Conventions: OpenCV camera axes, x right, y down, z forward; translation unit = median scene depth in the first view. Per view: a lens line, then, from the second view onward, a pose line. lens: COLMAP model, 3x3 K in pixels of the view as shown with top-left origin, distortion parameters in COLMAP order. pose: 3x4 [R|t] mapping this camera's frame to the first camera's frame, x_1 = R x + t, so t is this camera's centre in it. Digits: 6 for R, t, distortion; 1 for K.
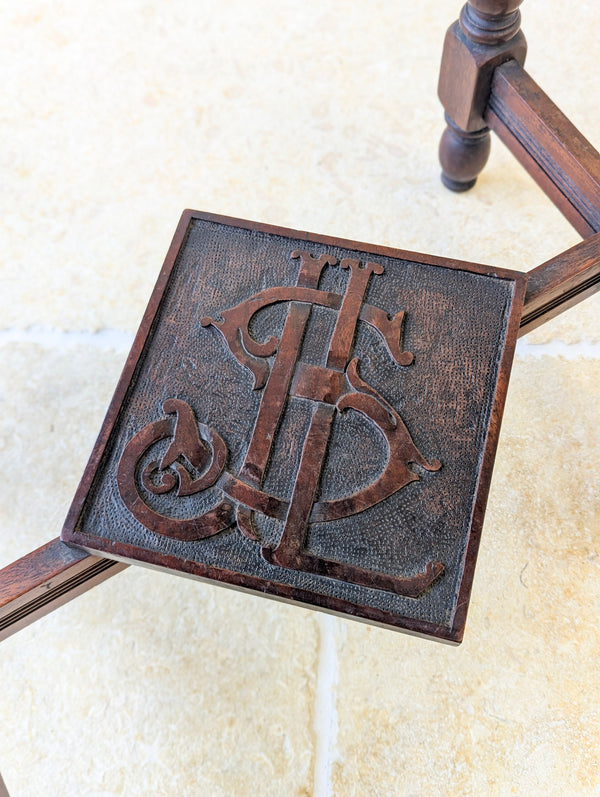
lens RADIAL K [[880.5, 0, 305.8], [0, 880.5, 384.5], [0, 0, 1]] dist [0.015781, 0.004122]
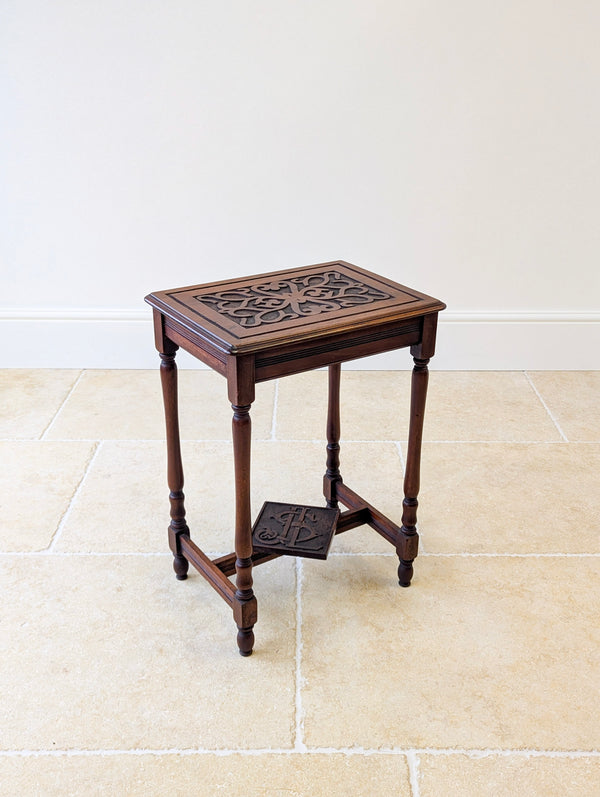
lens RADIAL K [[880.5, 0, 305.8], [0, 880.5, 384.5], [0, 0, 1]] dist [0.015781, 0.004122]
pose [[0.998002, 0.014087, 0.061595, -0.198868], [0.030576, 0.745422, -0.665892, 2.183691], [-0.055294, 0.666445, 0.743501, -2.538505]]
